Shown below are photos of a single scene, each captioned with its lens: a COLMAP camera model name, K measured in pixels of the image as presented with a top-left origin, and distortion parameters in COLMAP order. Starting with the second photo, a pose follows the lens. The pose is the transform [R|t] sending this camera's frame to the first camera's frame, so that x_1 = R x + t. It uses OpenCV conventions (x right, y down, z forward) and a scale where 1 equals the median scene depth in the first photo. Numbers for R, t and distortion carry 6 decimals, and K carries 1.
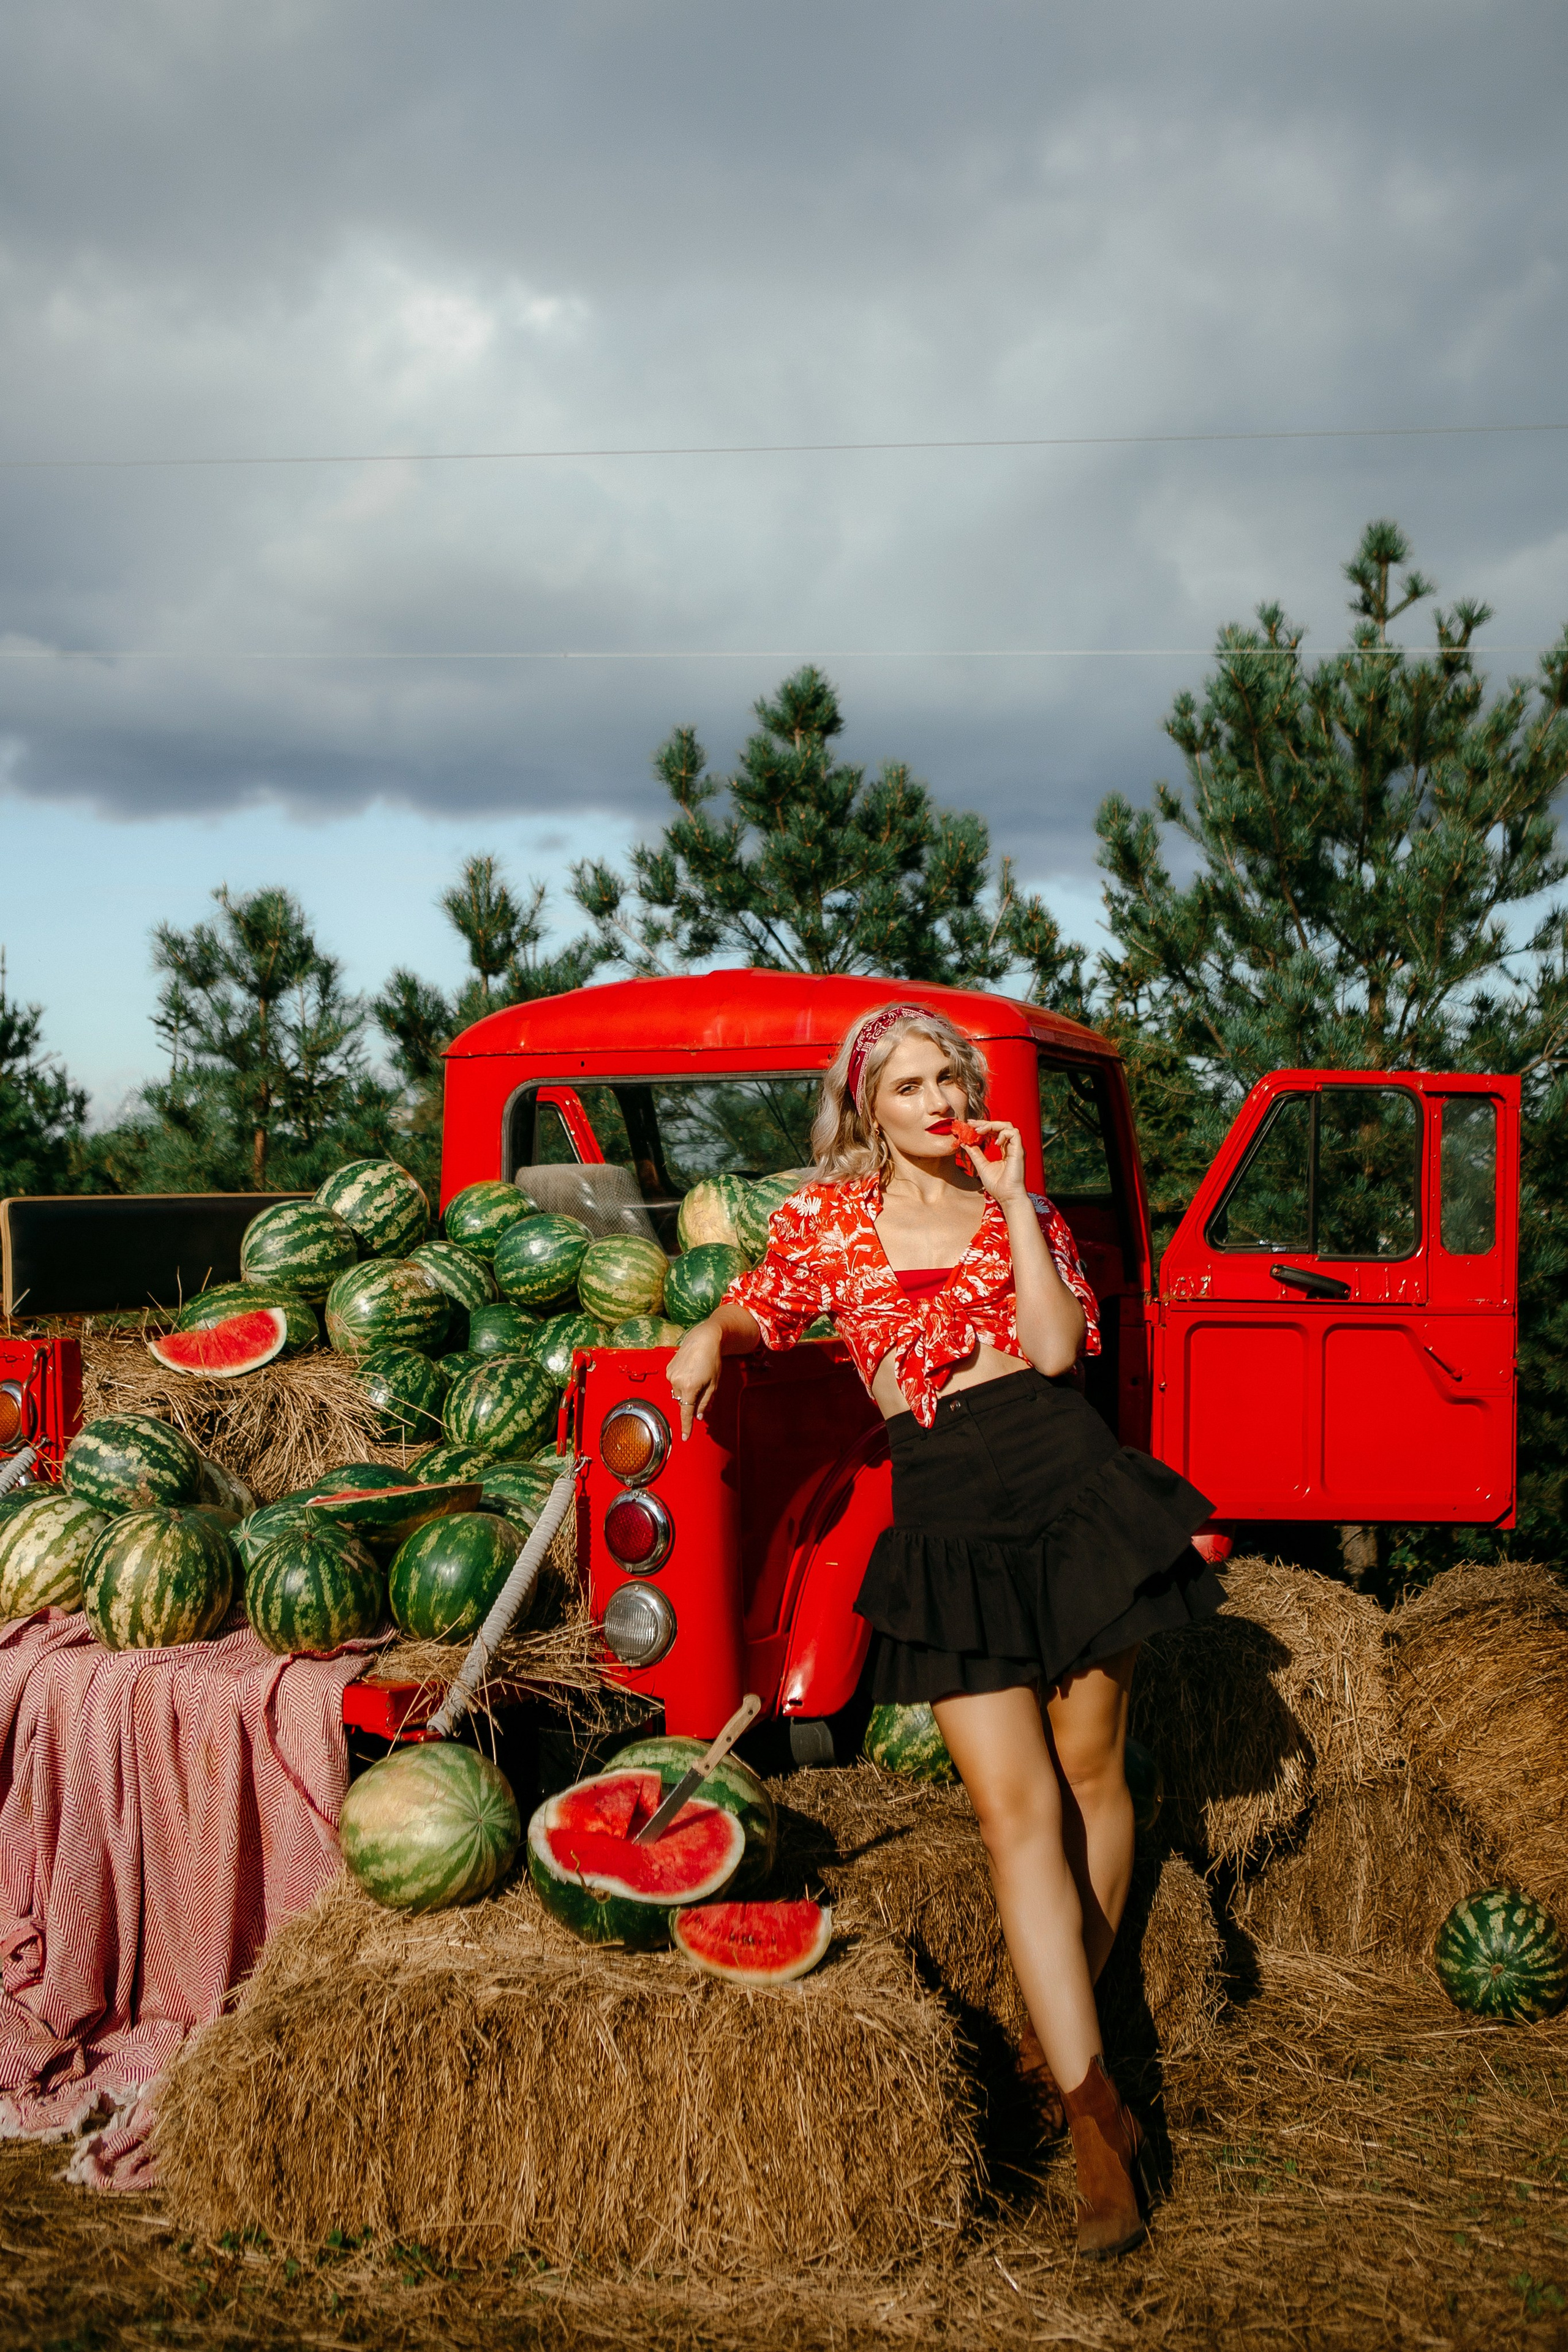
lens RADIAL K [[2347.3, 0, 800.8], [0, 2347.3, 1124.8], [0, 0, 1]] dist [-0.077716, 0.103664]
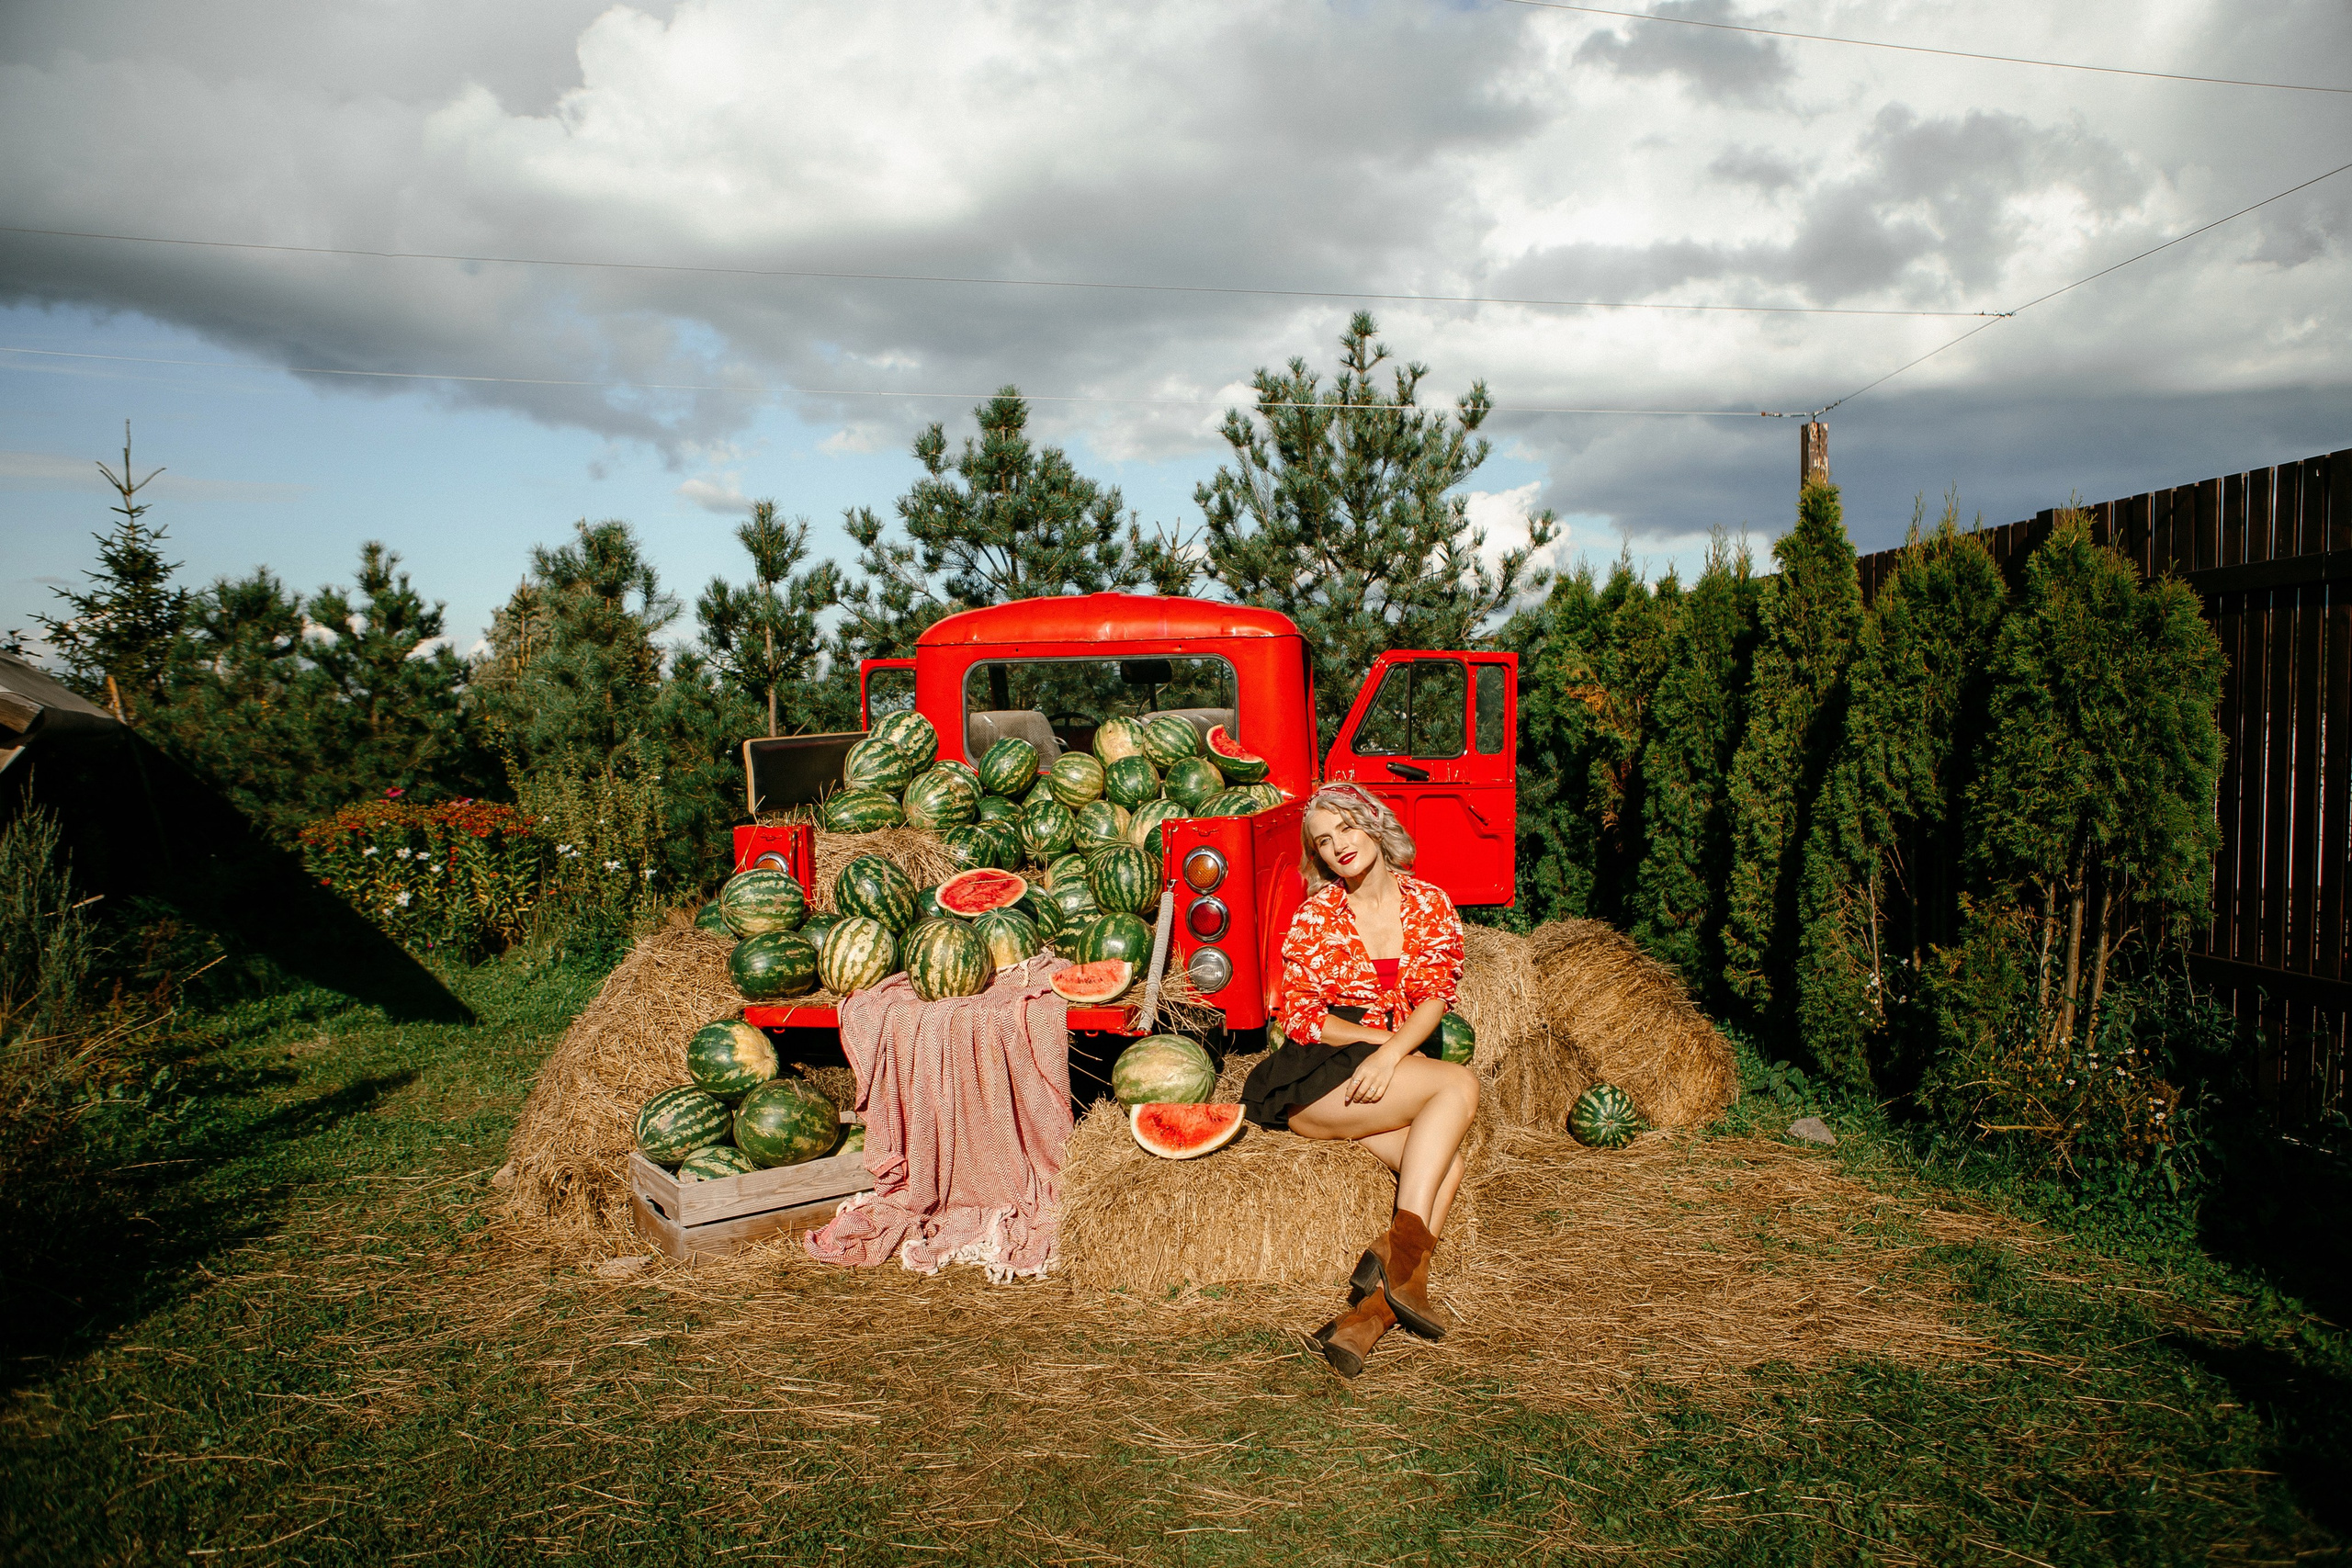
lens RADIAL K [[1613.0, 0, 1177.5], [0, 1613.0, 806.5], [0, 0, 1]] dist [-0.122625, 0.093456]
pose [[0.965636, -0.029880, 0.258174, -0.313141], [0.007373, 0.996119, 0.087709, -0.016554], [-0.259793, -0.082791, 0.962109, -0.138198]]
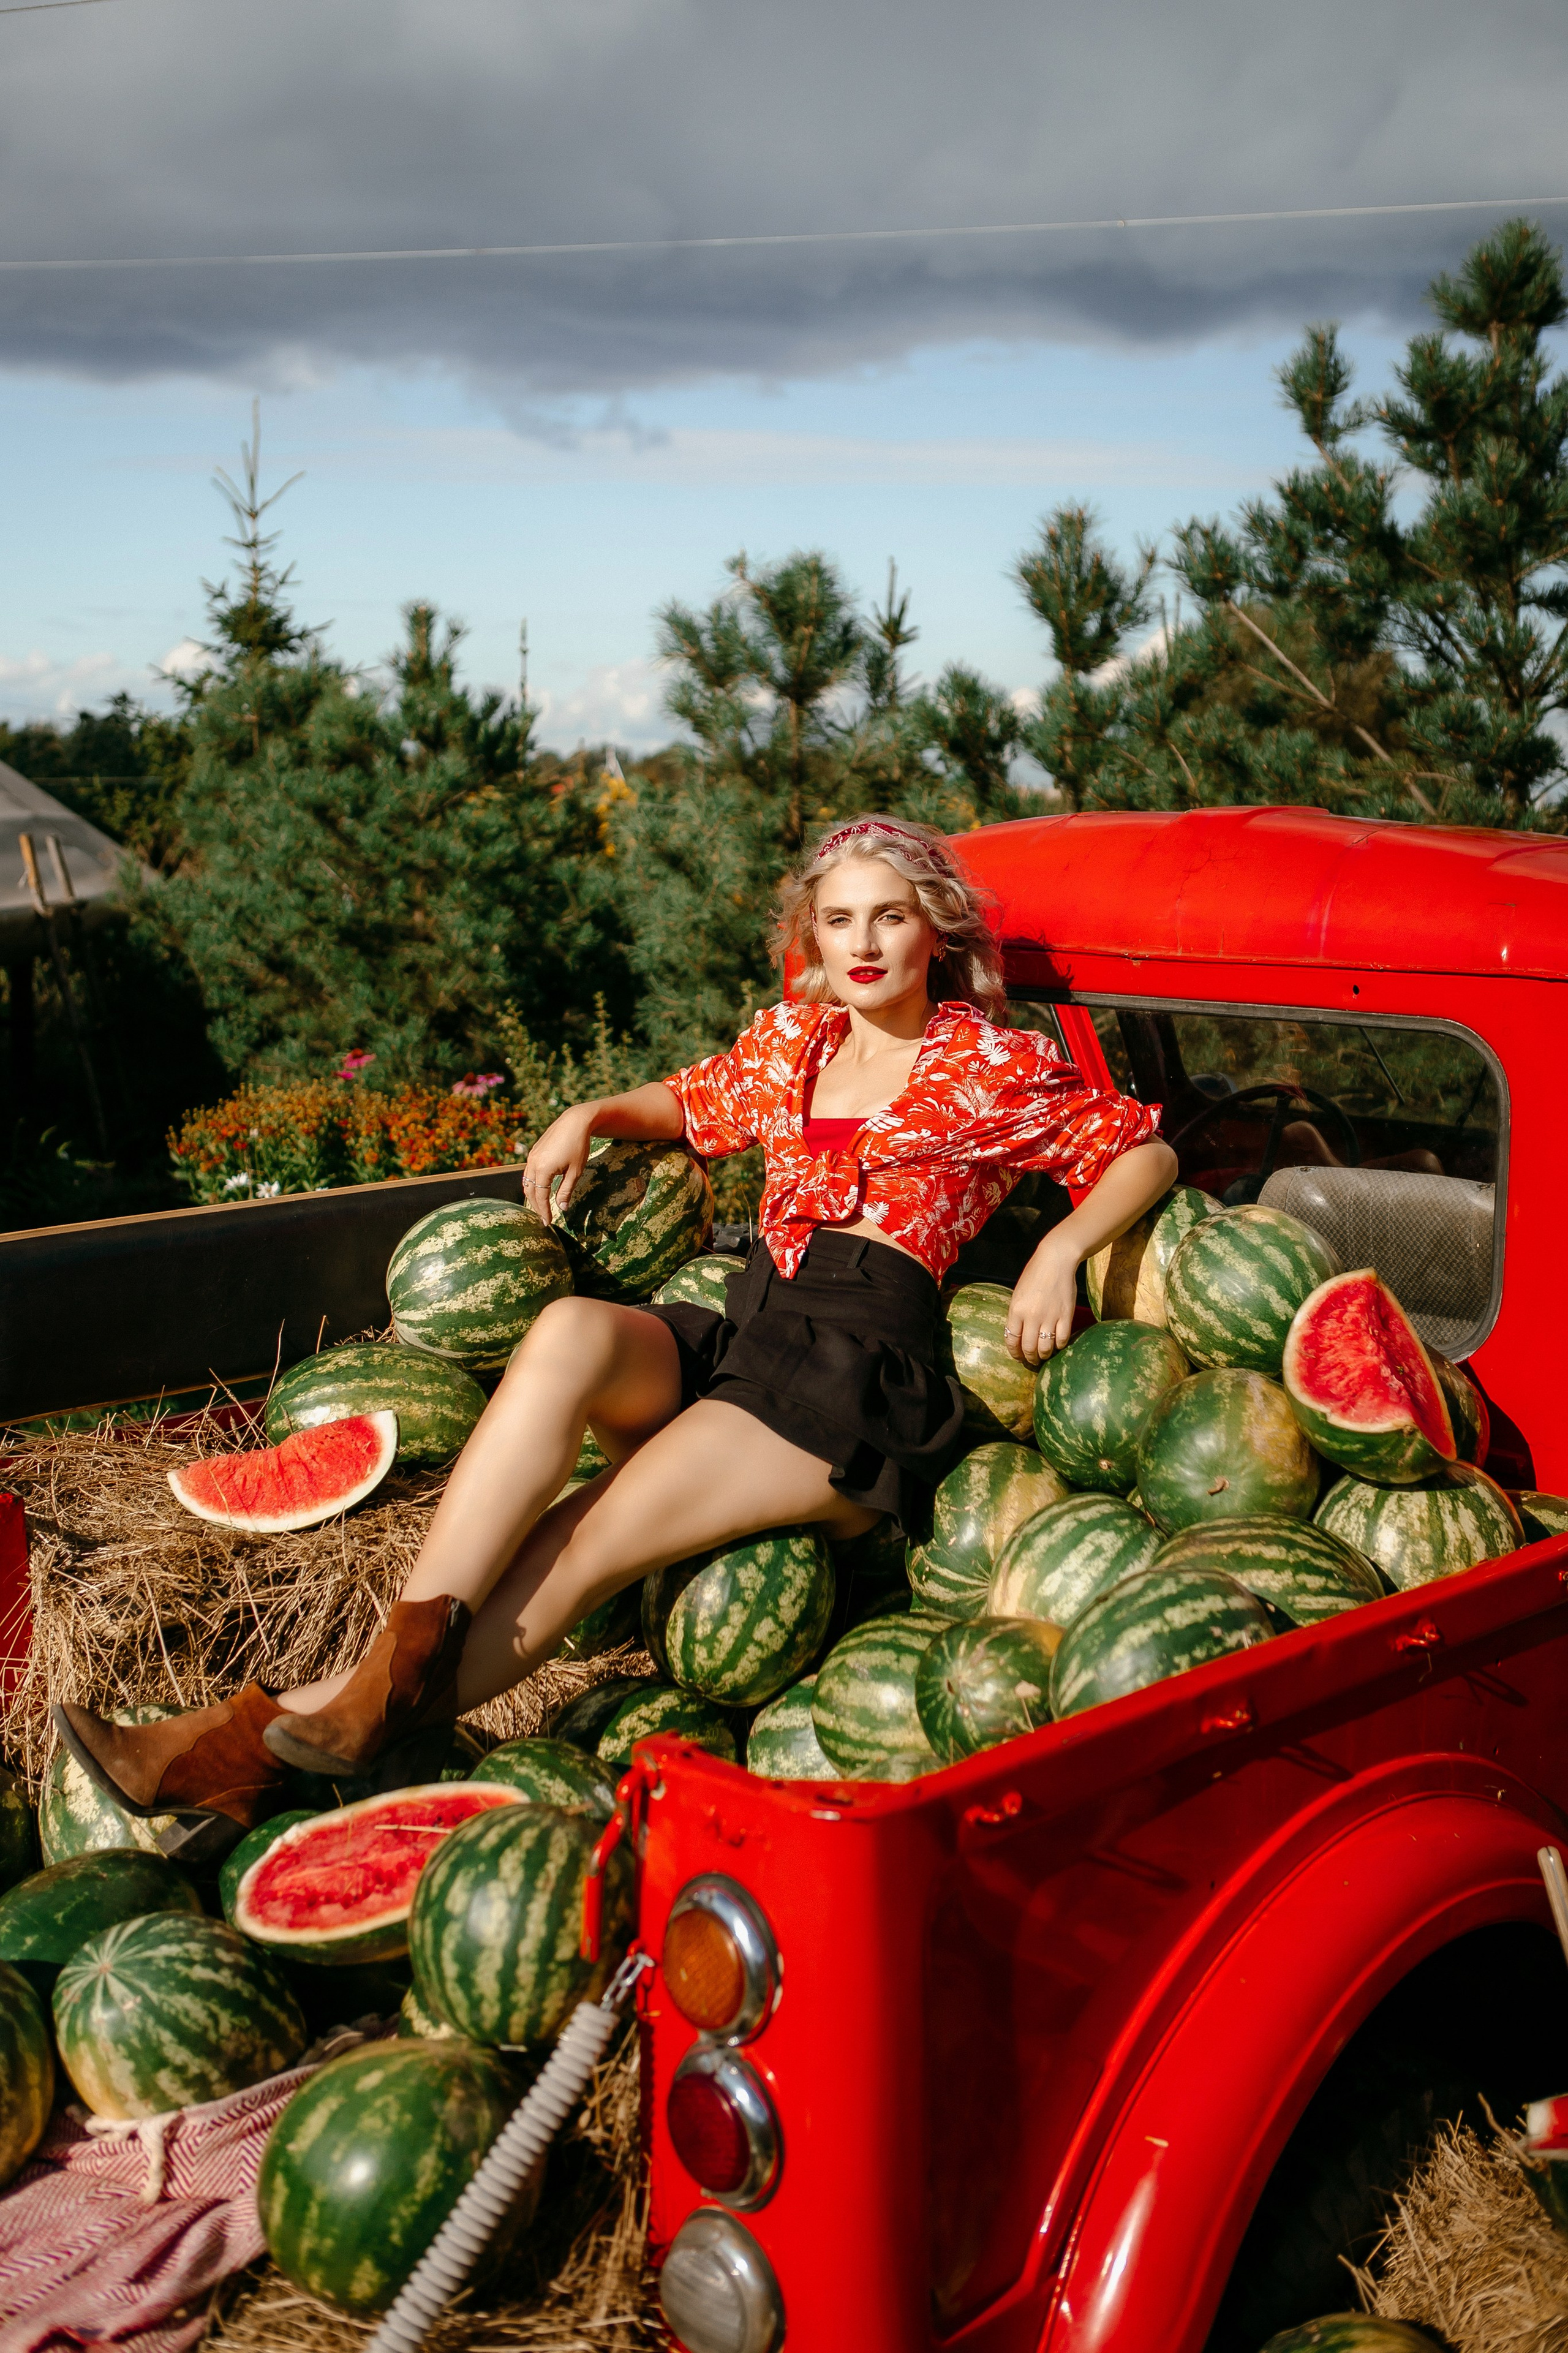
lens RADIAL K [[2546.3, 0, 779.8], [0, 2546.3, 1179.2], [0, 0, 1]] dist [-0.111408, 0.259462]
pose [[0.948379, 0.055417, -0.312261, 0.078396], [0.000231, 0.984494, 0.175419, -0.096954], [0.317140, -0.166436, 0.933660, 0.399871]]
